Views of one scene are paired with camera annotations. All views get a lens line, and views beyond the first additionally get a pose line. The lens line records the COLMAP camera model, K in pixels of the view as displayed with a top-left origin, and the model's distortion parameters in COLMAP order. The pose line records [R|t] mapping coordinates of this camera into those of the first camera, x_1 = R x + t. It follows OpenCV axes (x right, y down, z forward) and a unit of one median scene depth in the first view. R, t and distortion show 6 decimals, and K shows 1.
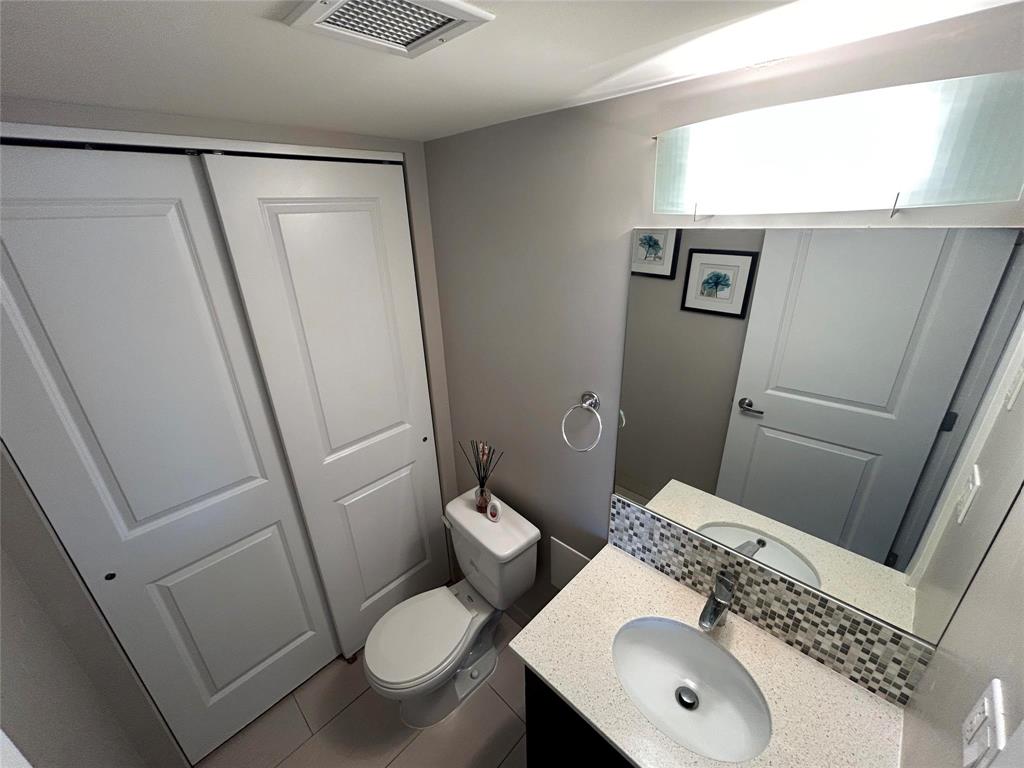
lens RADIAL K [[411.4, 0, 512.0], [0, 411.4, 384.0], [0, 0, 1]] dist [0.000154, 0.000194]
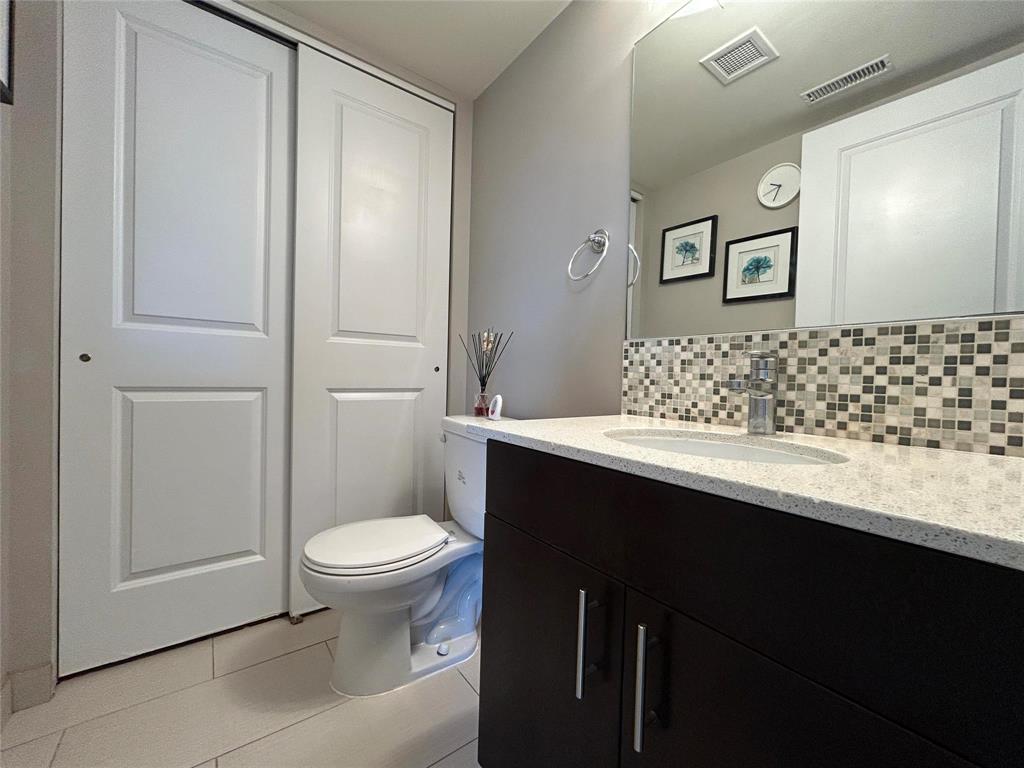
lens RADIAL K [[407.8, 0, 513.7], [0, 407.8, 382.1], [0, 0, 1]] dist [-0.003103, -0.000506]
pose [[0.985895, 0.058722, -0.156728, 0.158331], [-0.112215, 0.926693, -0.358676, 0.676777], [0.124177, 0.371204, 0.920211, 0.237872]]
